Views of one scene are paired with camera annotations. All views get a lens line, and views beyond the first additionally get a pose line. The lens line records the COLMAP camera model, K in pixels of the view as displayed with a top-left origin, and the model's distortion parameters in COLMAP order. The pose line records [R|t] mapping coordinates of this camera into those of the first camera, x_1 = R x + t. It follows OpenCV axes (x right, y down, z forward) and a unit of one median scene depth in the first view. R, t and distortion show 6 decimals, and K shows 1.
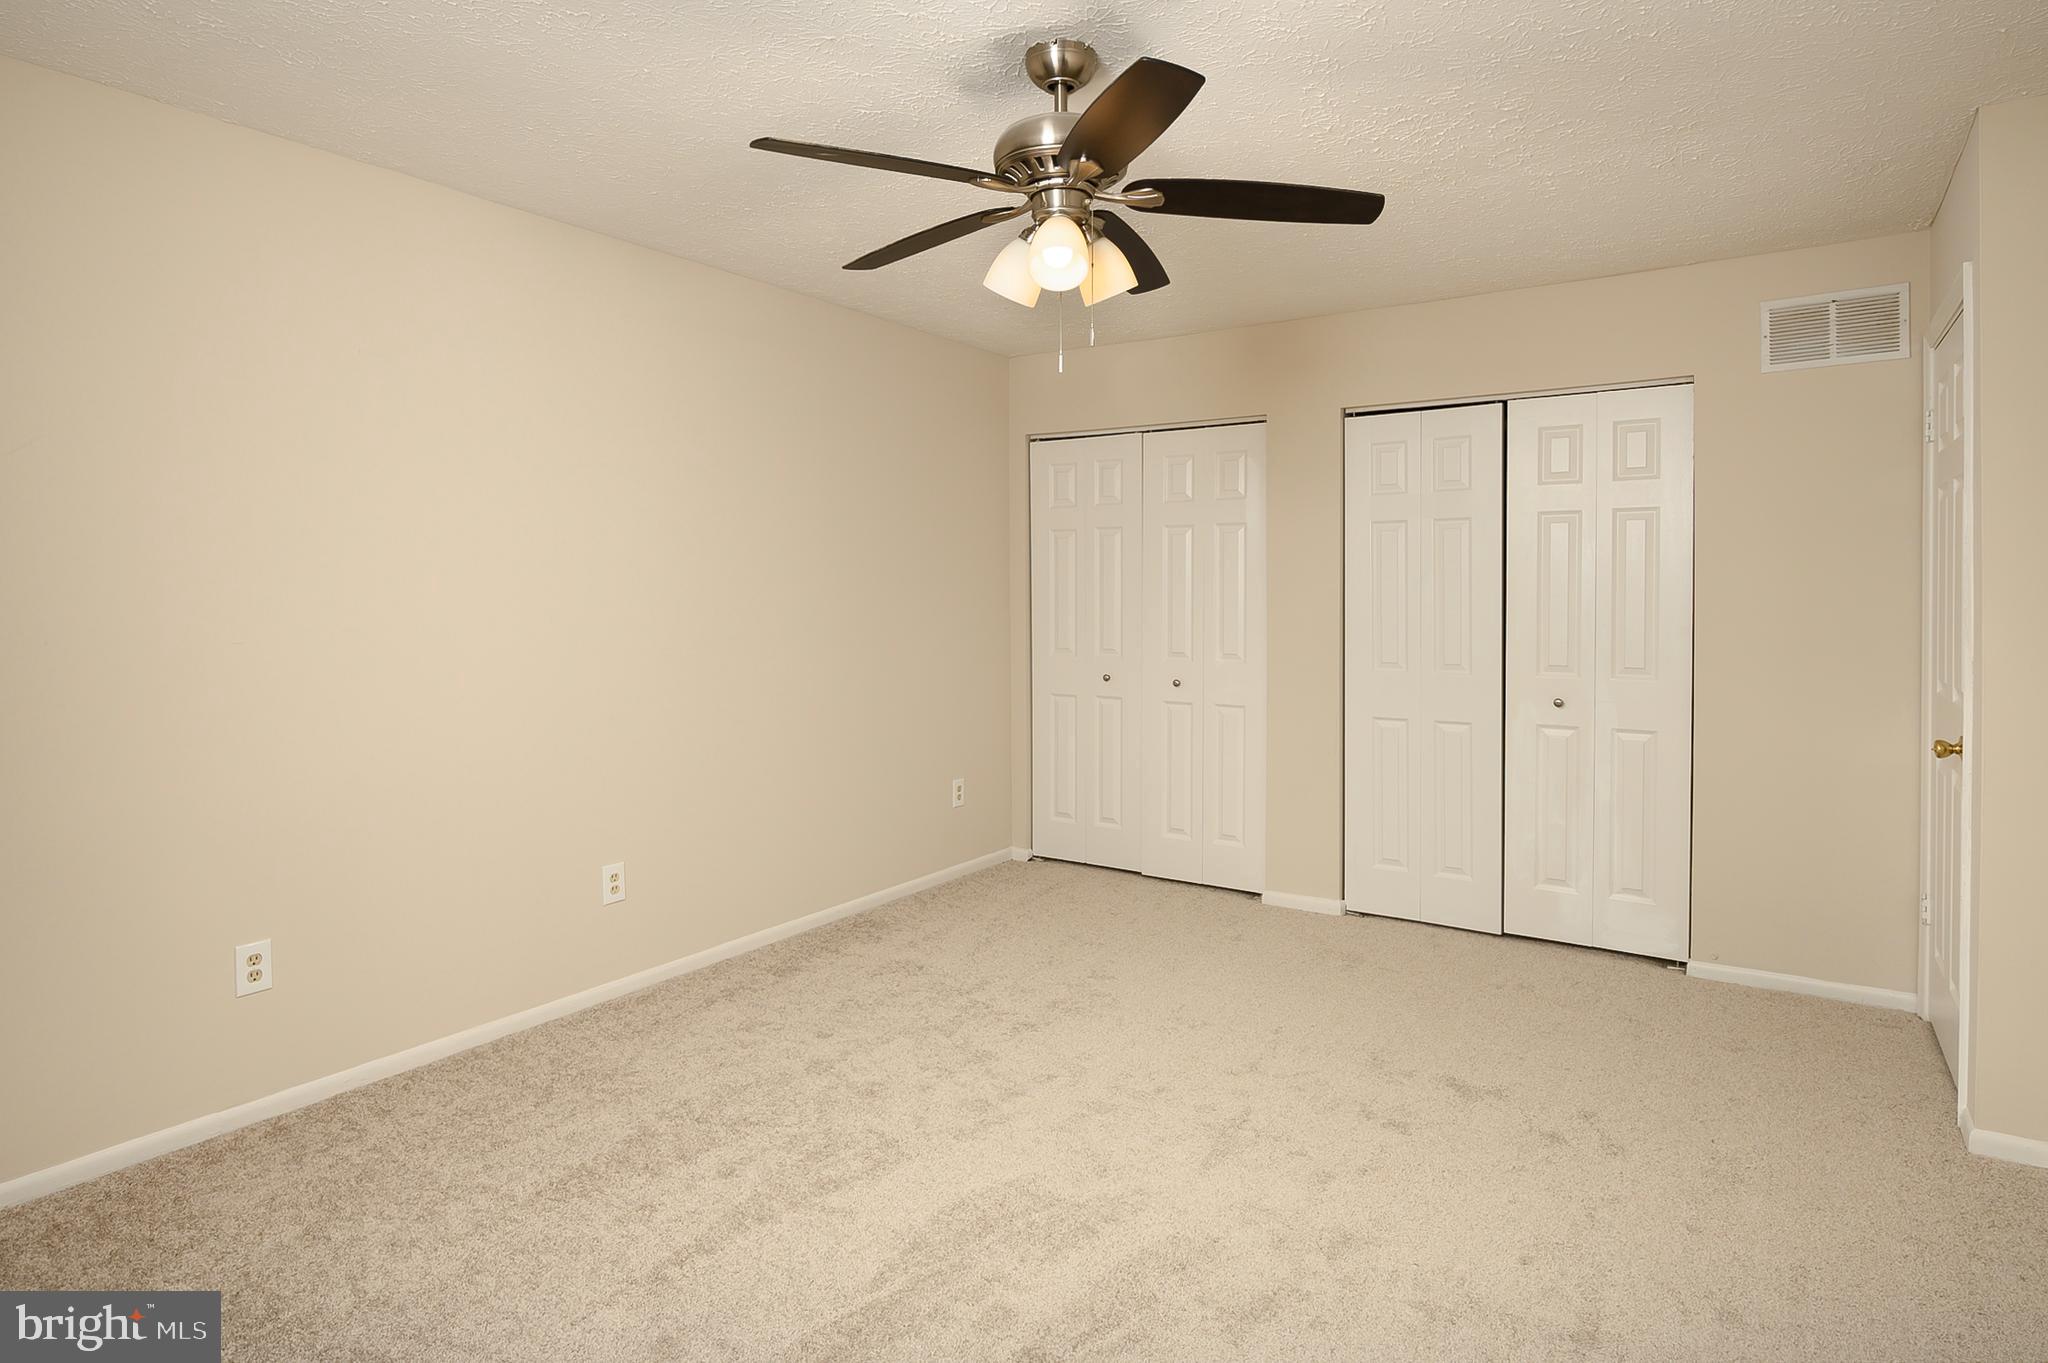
lens RADIAL K [[1143.6, 0, 1022.5], [0, 1143.6, 591.6], [0, 0, 1]] dist [-0.001430, -0.000950]
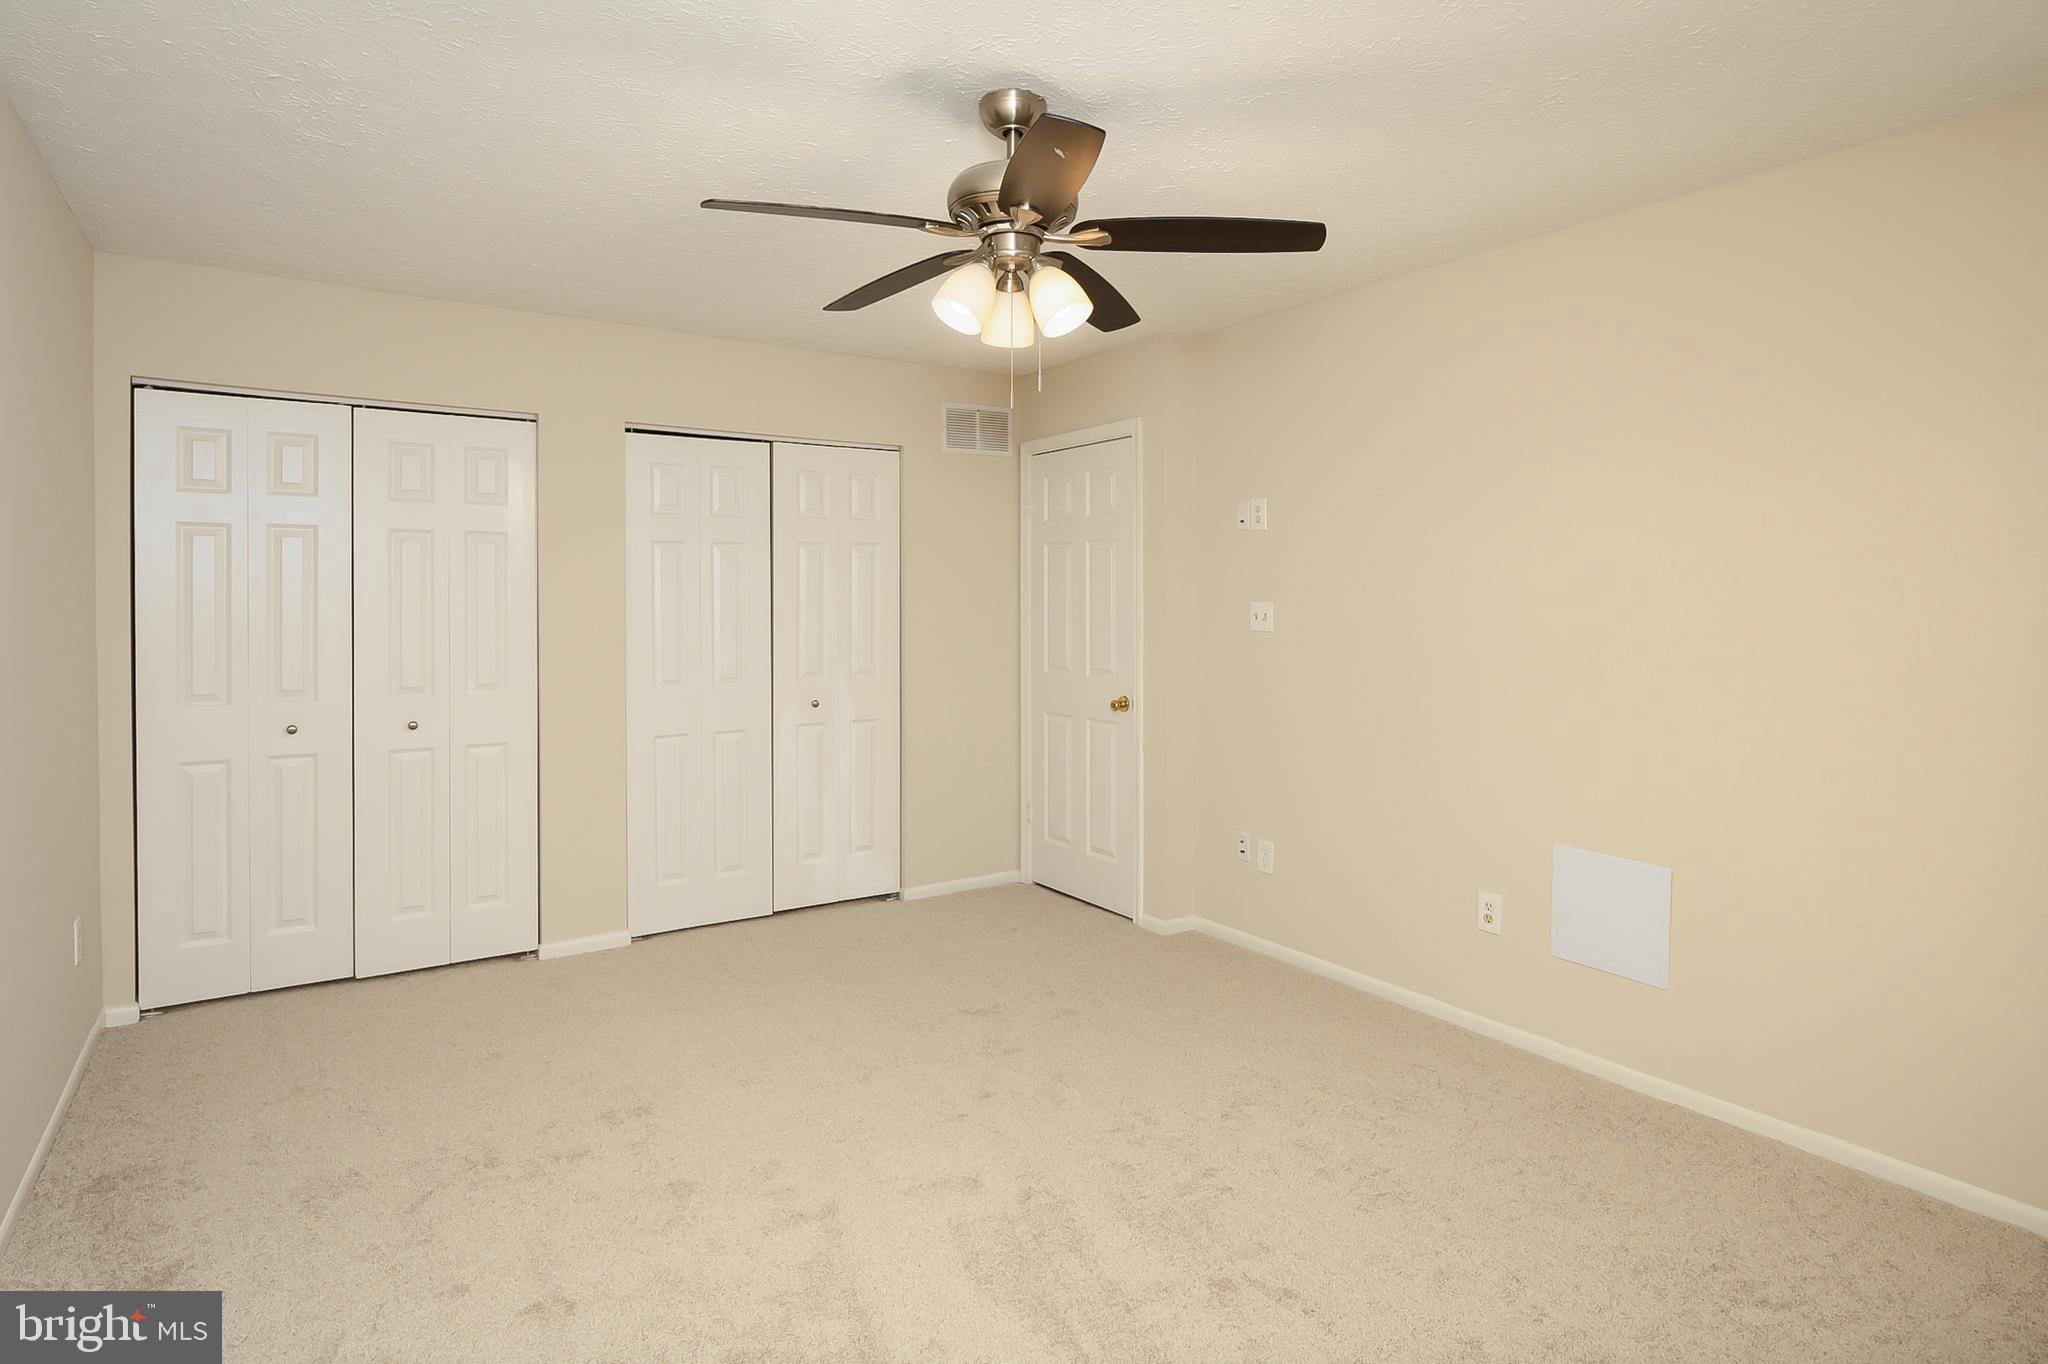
lens RADIAL K [[1097.4, 0, 1014.8], [0, 1097.4, 613.6], [0, 0, 1]] dist [-0.002639, -0.005589]
pose [[0.373460, -0.005582, 0.927630, -0.515136], [0.004138, 0.999982, 0.004351, -0.000566], [-0.927637, 0.002214, 0.373476, 0.388070]]
